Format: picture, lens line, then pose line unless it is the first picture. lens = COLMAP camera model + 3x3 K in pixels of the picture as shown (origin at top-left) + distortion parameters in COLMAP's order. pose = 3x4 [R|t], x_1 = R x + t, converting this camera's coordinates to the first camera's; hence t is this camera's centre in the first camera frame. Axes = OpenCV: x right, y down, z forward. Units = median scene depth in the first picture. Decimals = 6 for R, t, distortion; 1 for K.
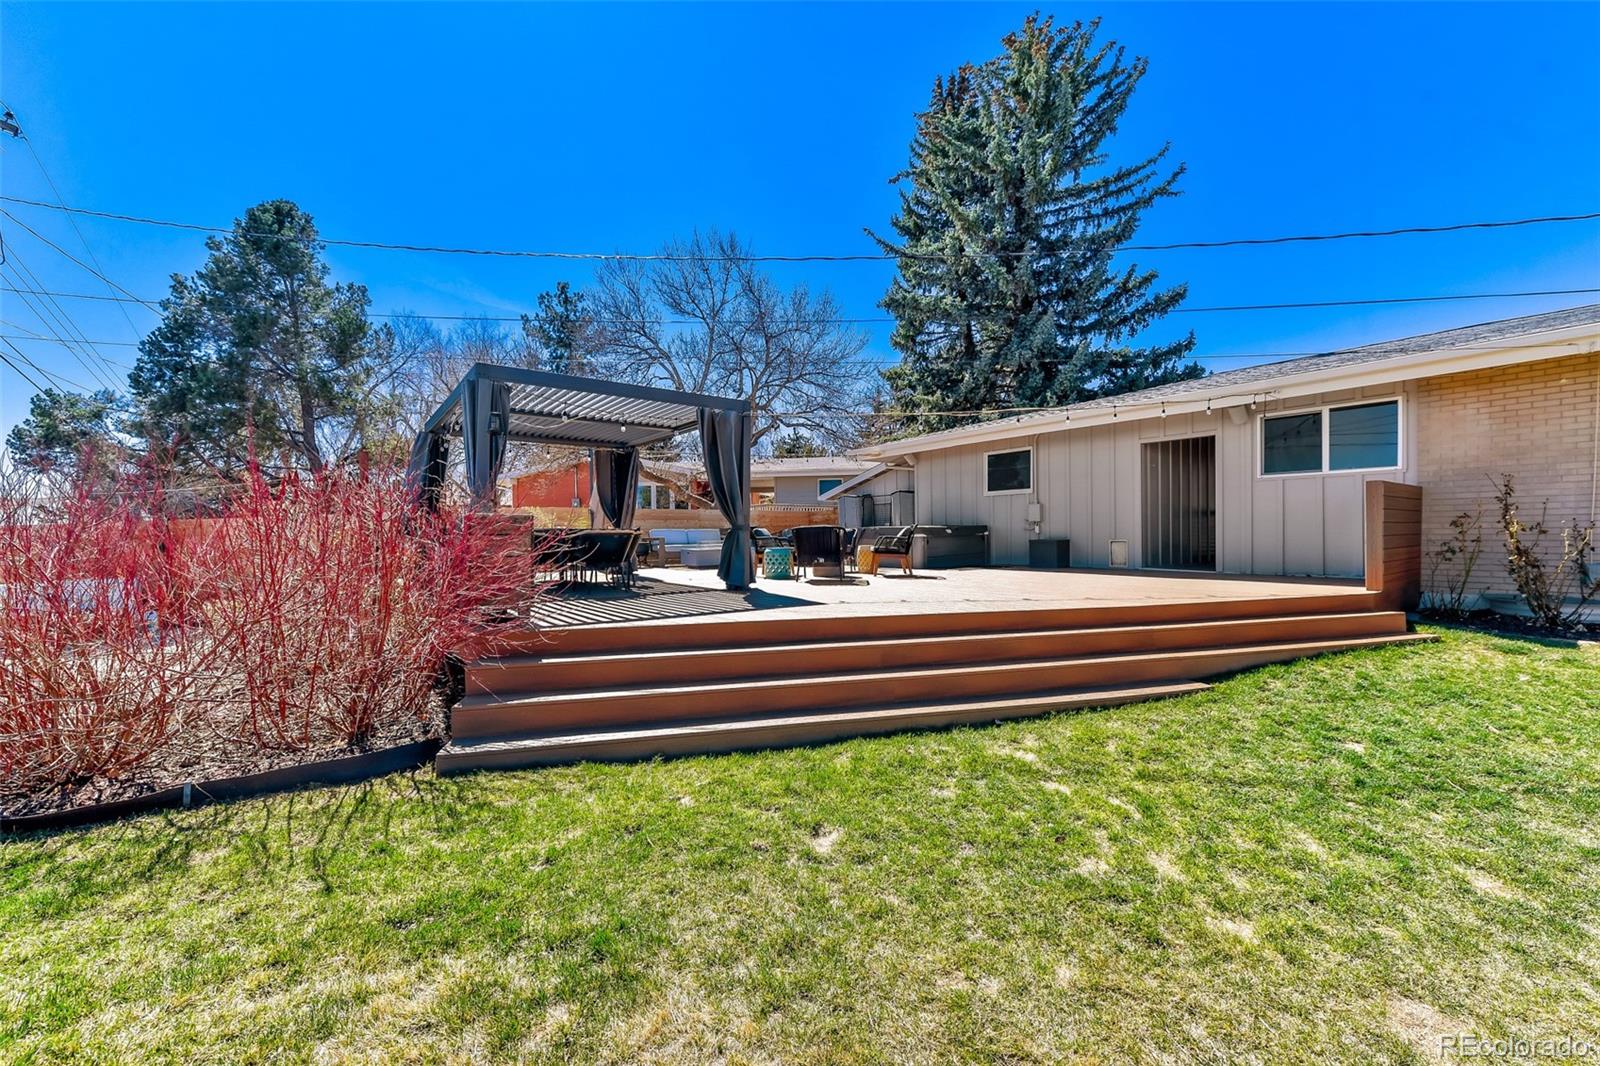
lens RADIAL K [[618.7, 0, 796.6], [0, 618.7, 534.9], [0, 0, 1]] dist [0.000663, -0.000061]
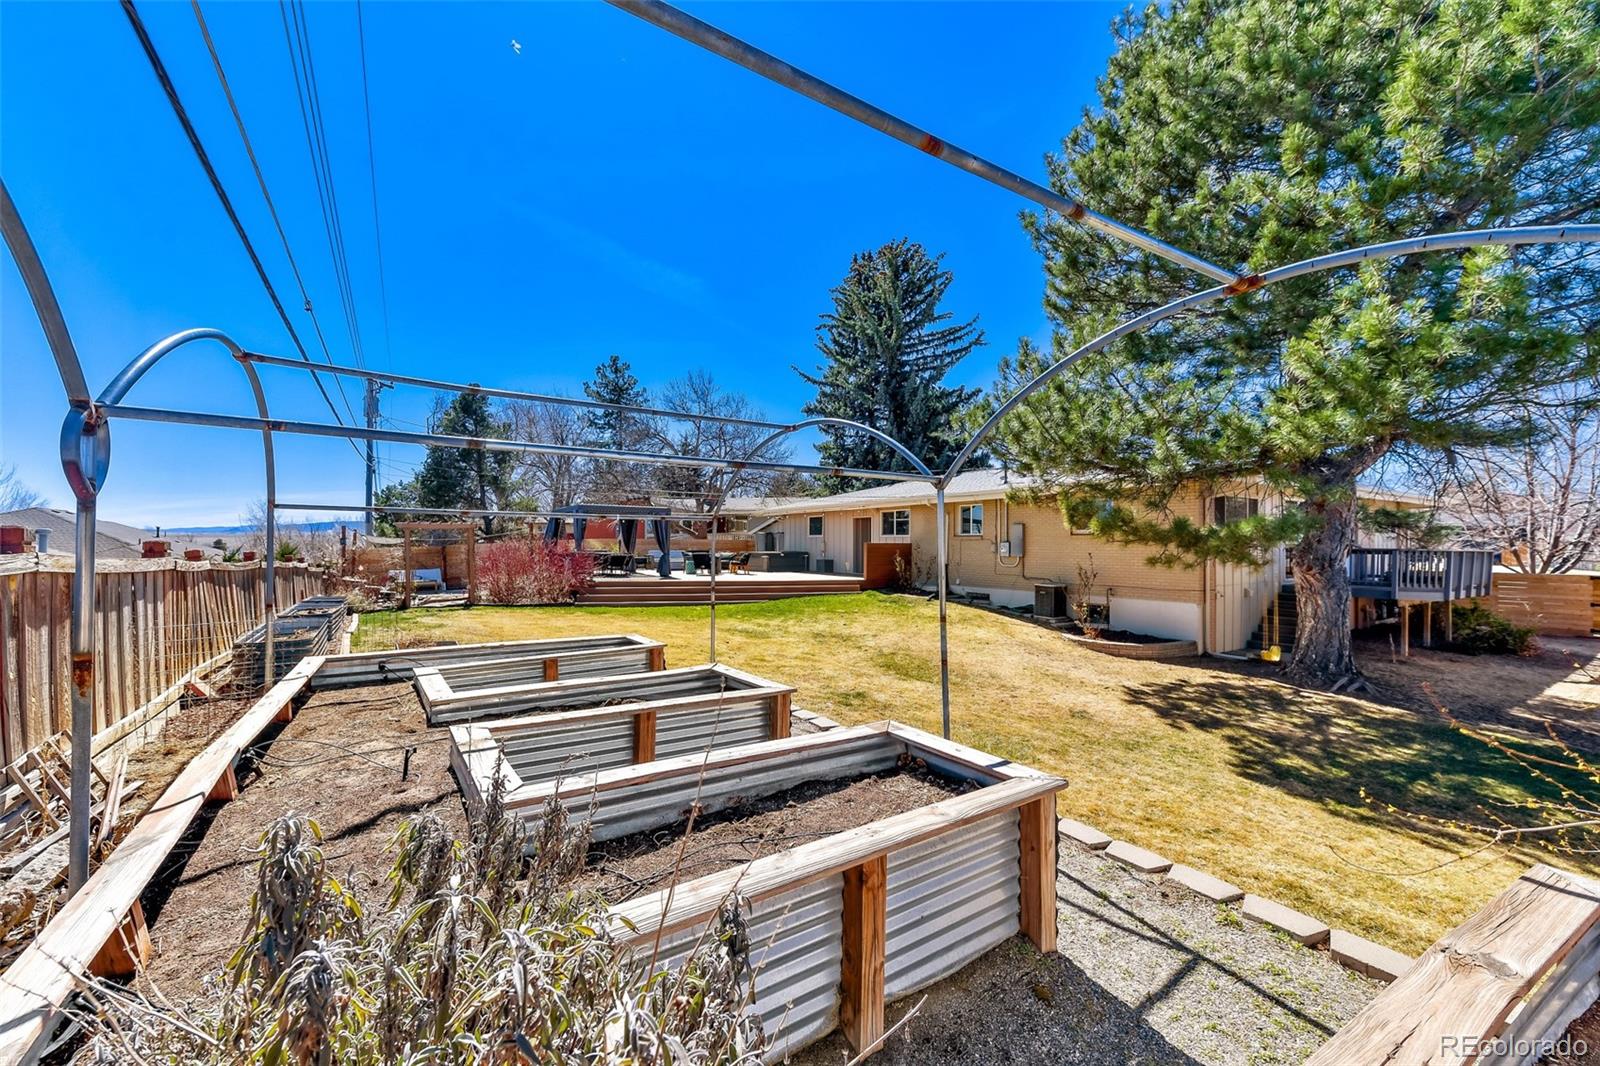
lens RADIAL K [[618.7, 0, 796.6], [0, 618.7, 534.9], [0, 0, 1]] dist [0.000663, -0.000061]
pose [[0.997109, 0.014930, -0.074509, 0.435445], [-0.016261, 0.999718, -0.017295, -0.037102], [0.074230, 0.018456, 0.997070, -1.074030]]
